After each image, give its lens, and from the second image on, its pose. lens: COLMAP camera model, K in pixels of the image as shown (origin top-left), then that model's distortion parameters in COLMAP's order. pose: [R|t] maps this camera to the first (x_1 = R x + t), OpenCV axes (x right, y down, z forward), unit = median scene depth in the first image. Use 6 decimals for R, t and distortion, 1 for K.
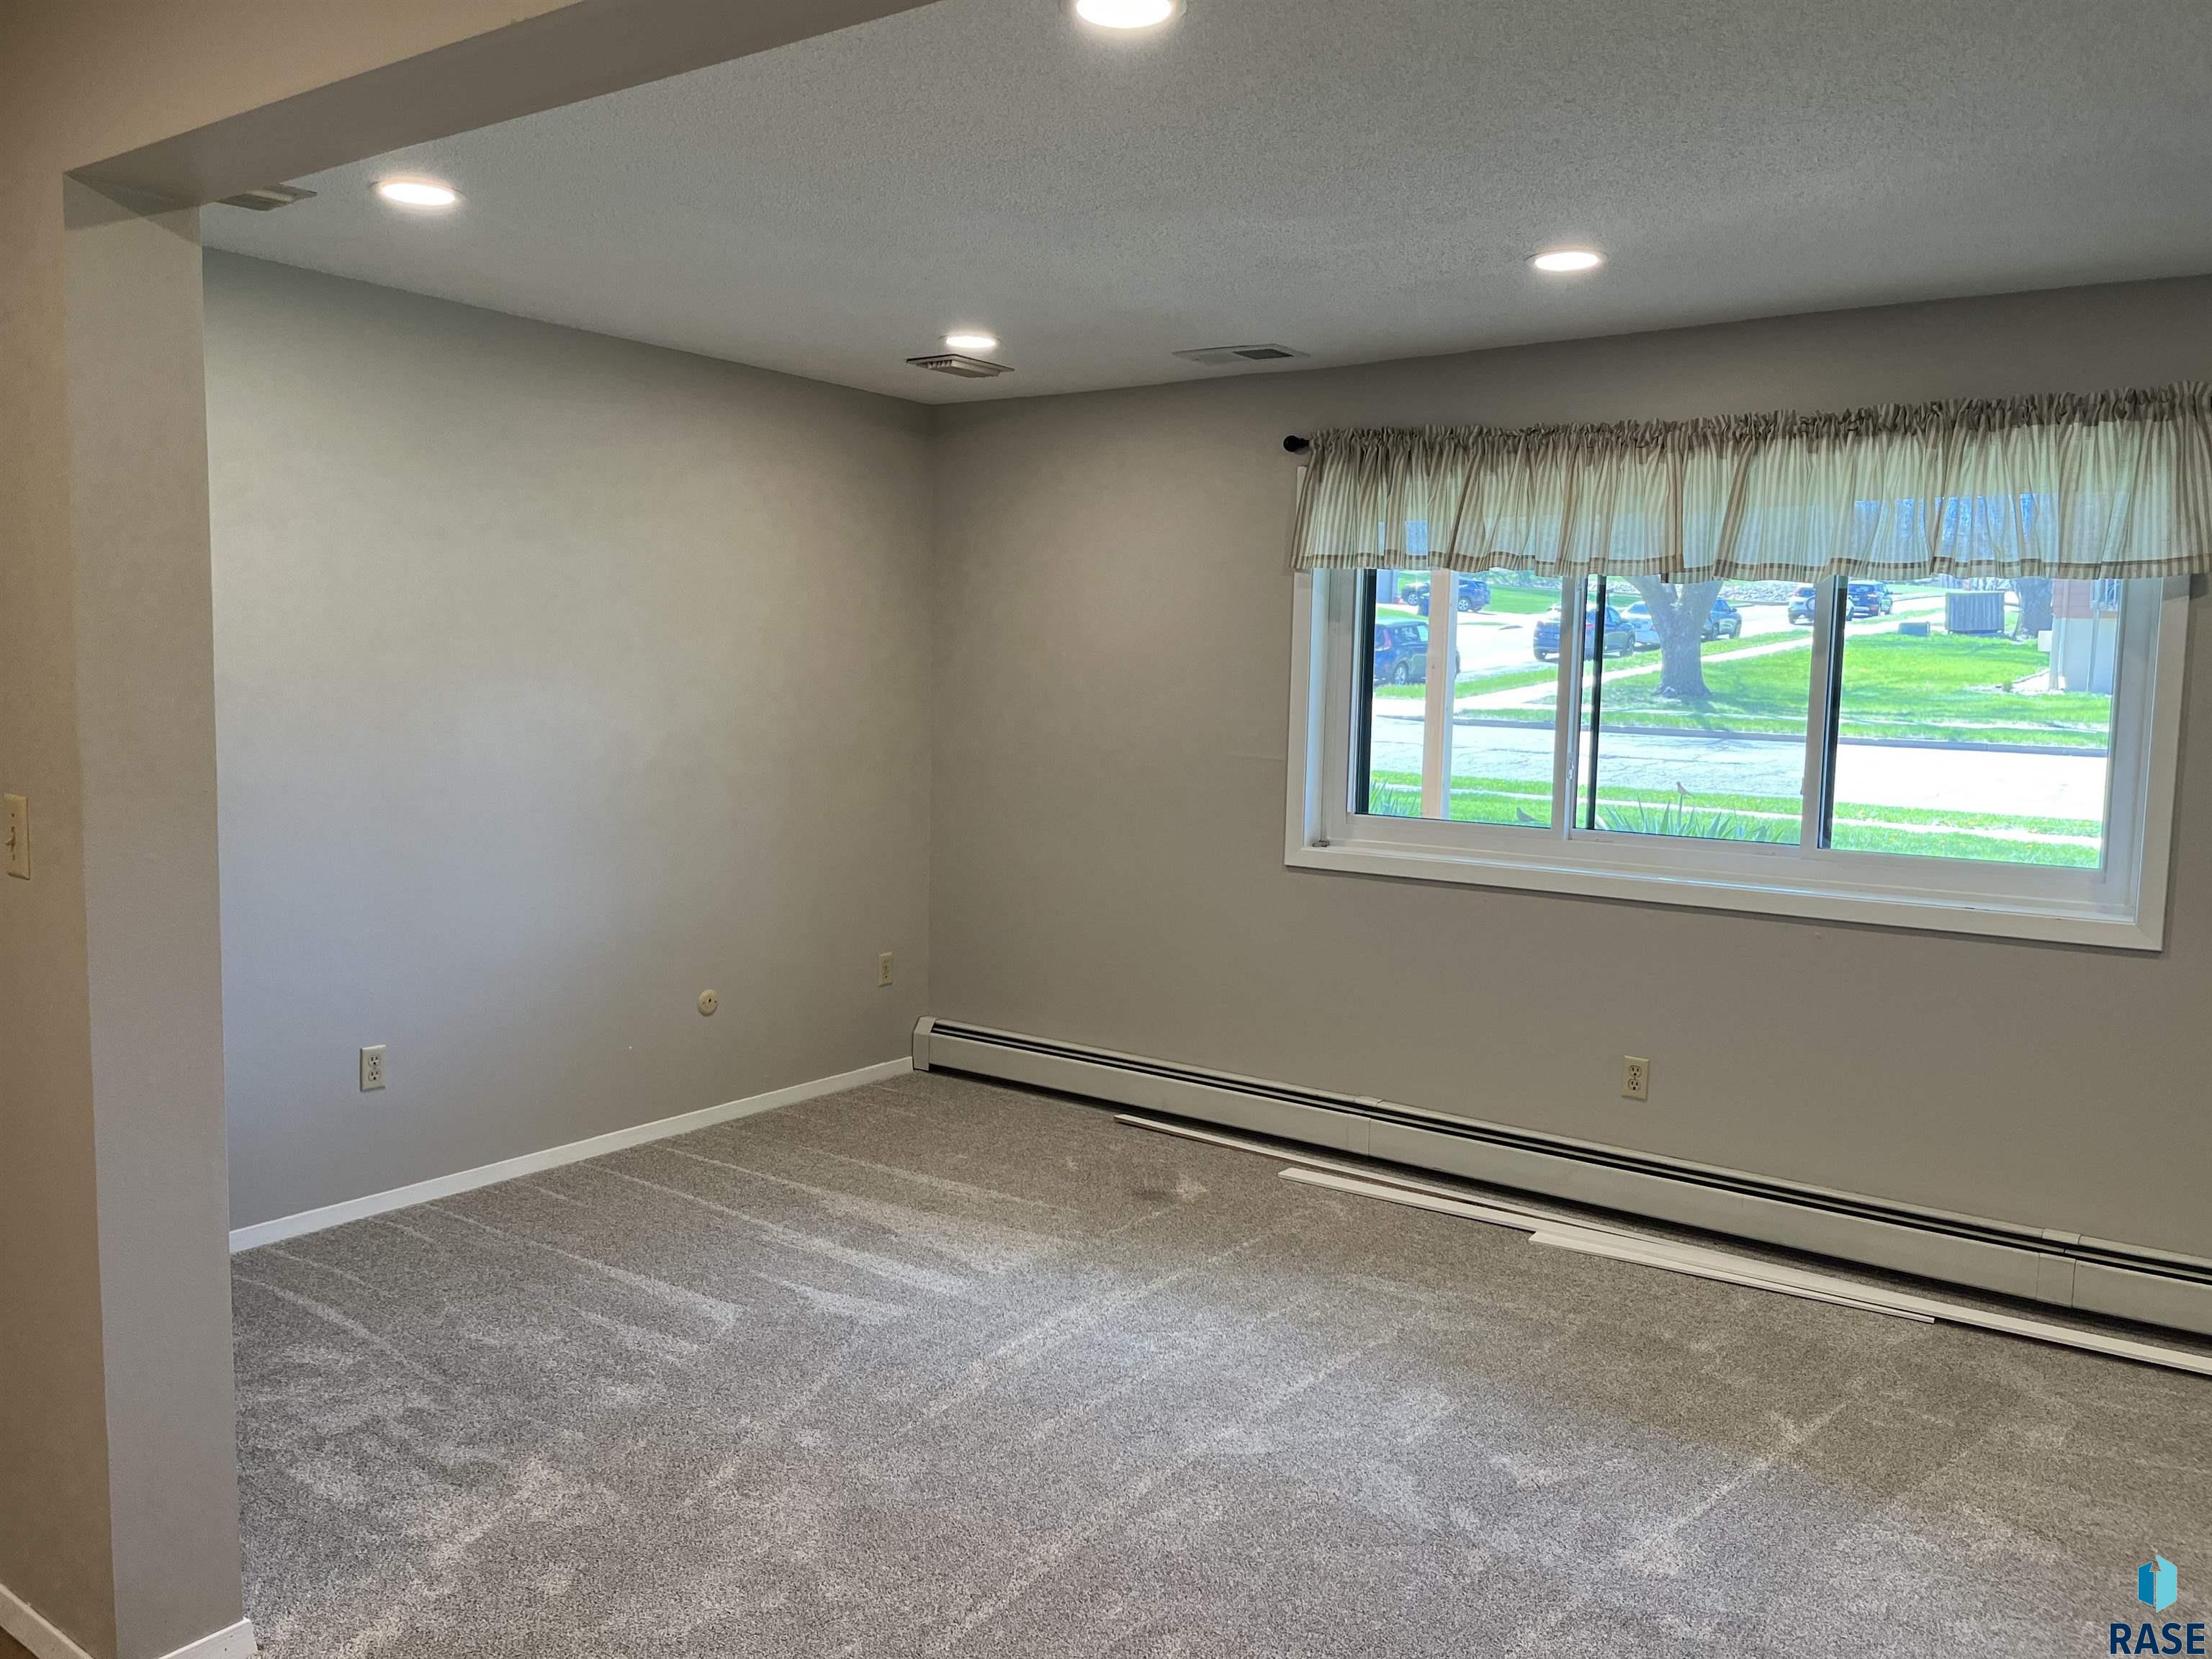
lens RADIAL K [[1661.0, 0, 1110.8], [0, 1661.0, 824.9], [0, 0, 1]] dist [0.077907, -0.090202]
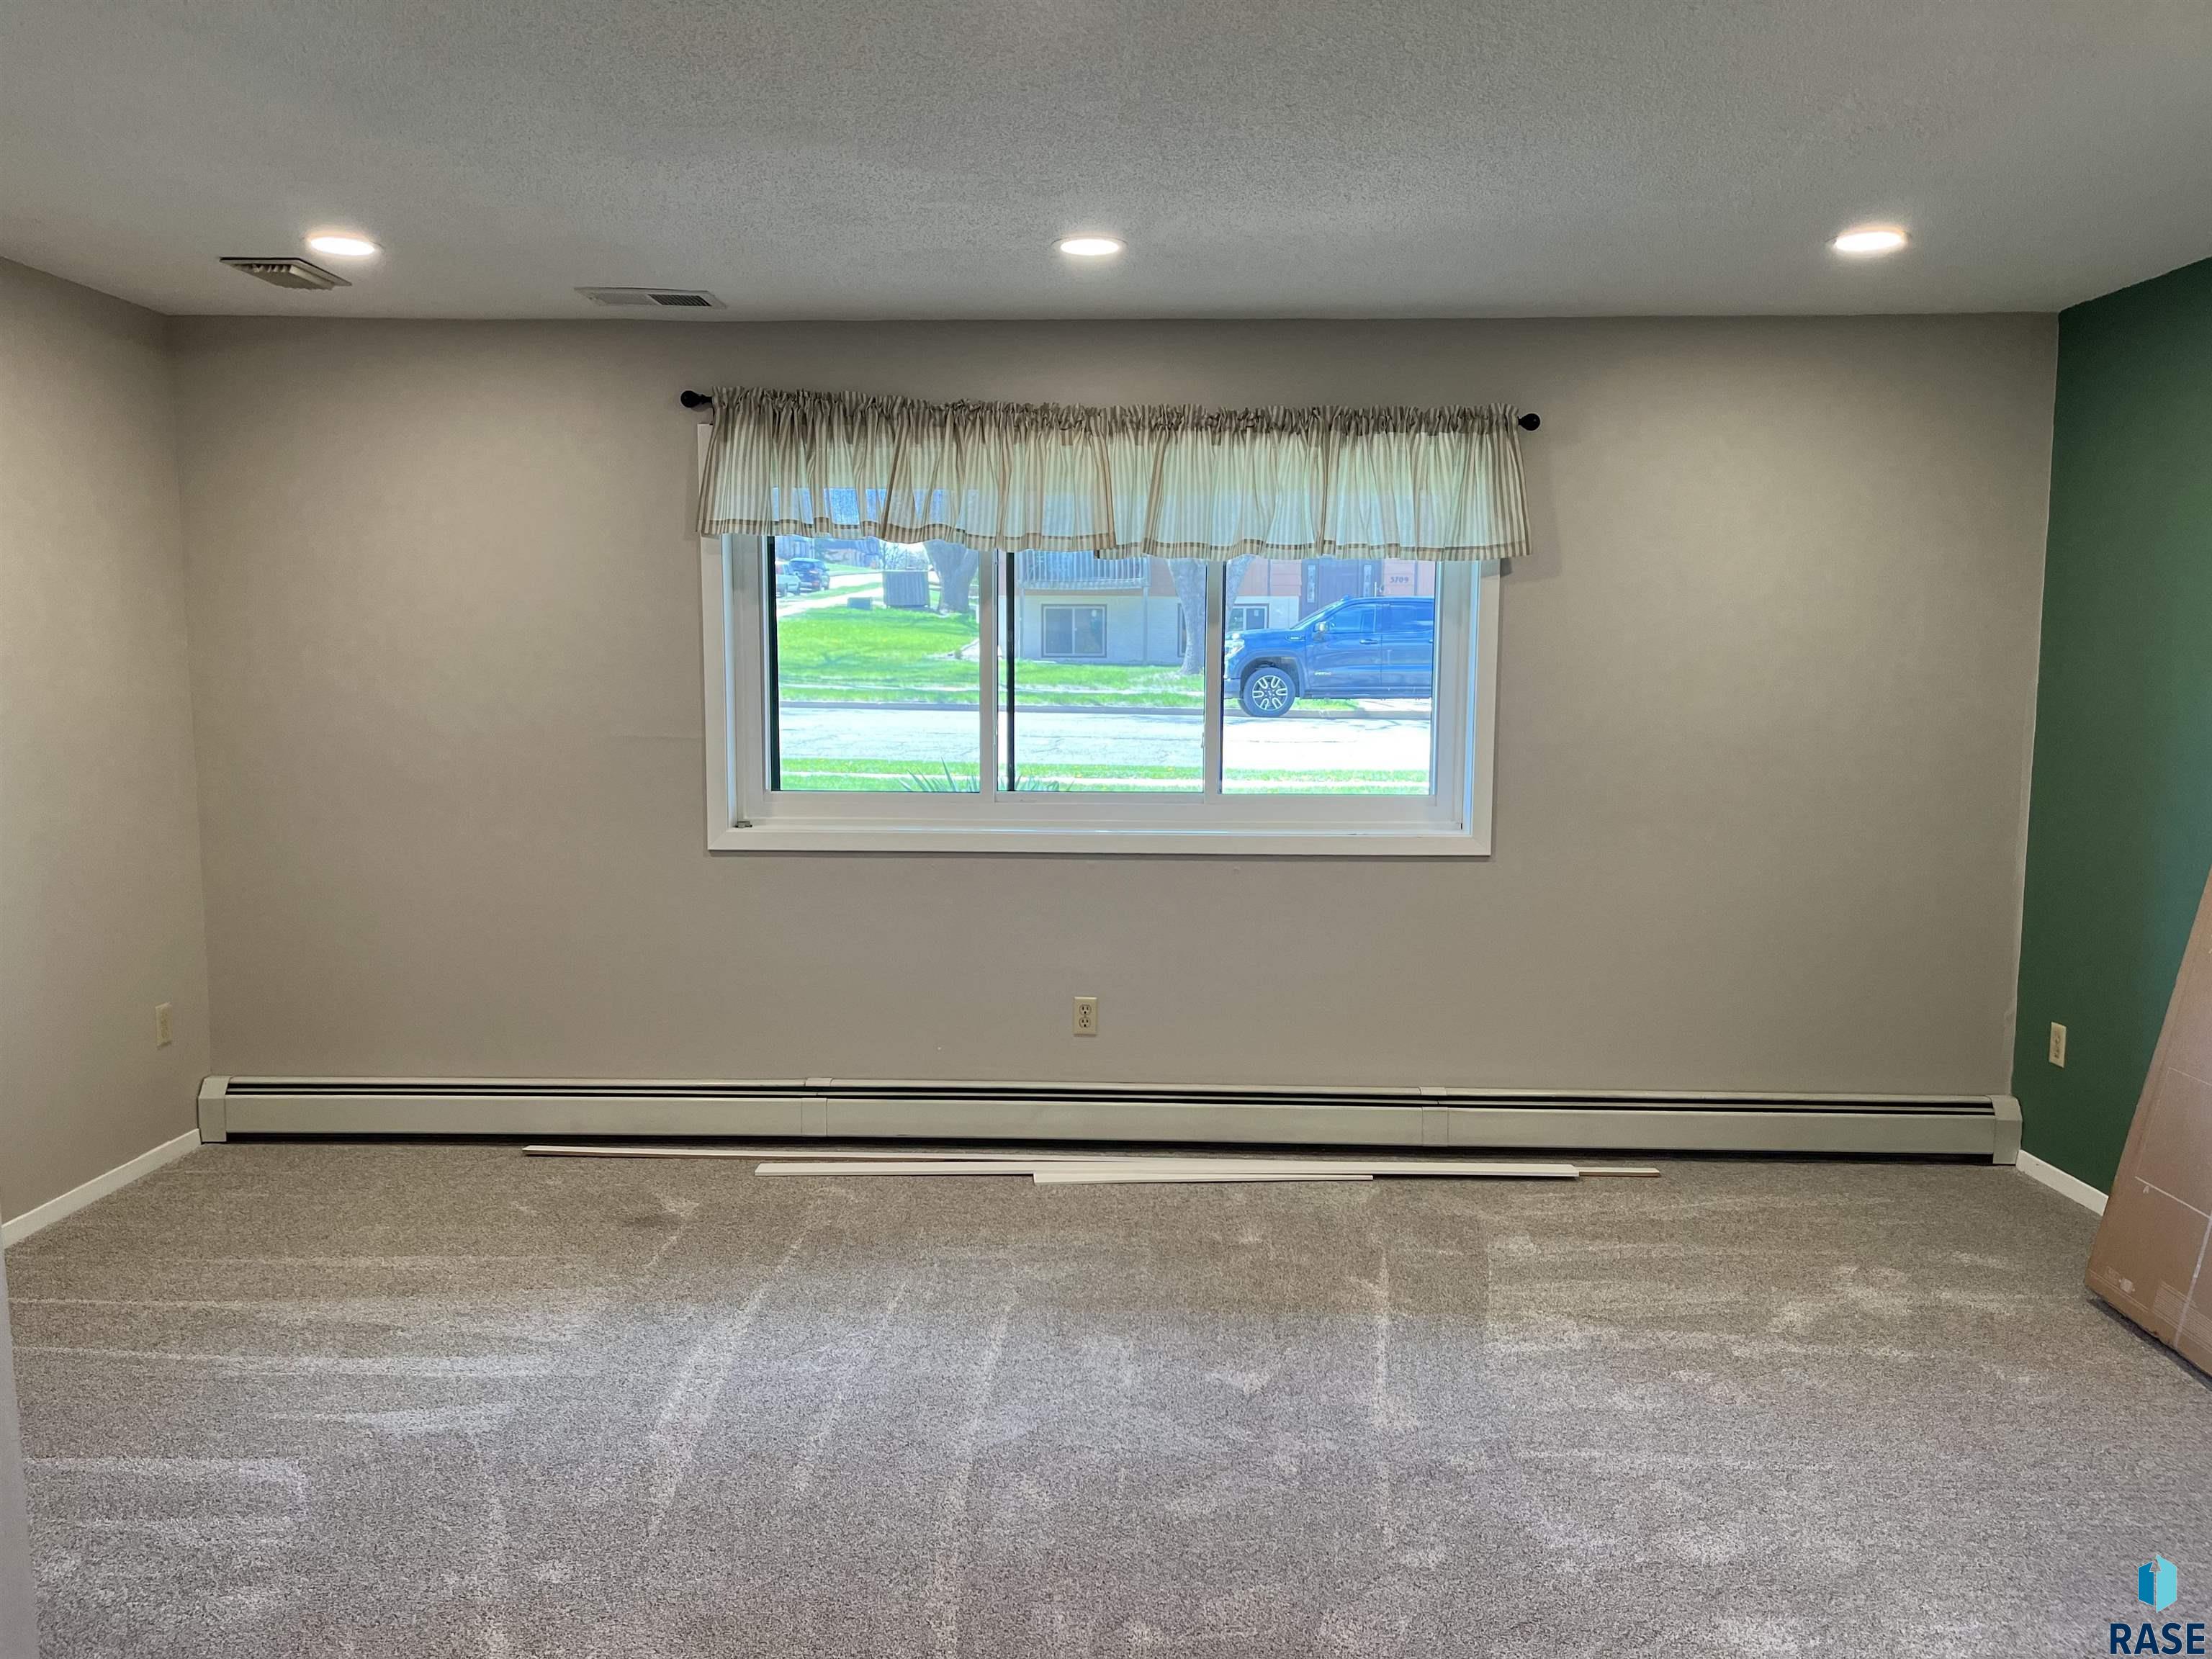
lens RADIAL K [[1659.1, 0, 1094.6], [0, 1659.1, 834.3], [0, 0, 1]] dist [0.077556, -0.082165]
pose [[0.824921, -0.077755, 0.559874, -0.286459], [0.065466, 0.996970, 0.042002, -0.011674], [-0.561444, 0.002004, 0.827512, 0.113202]]
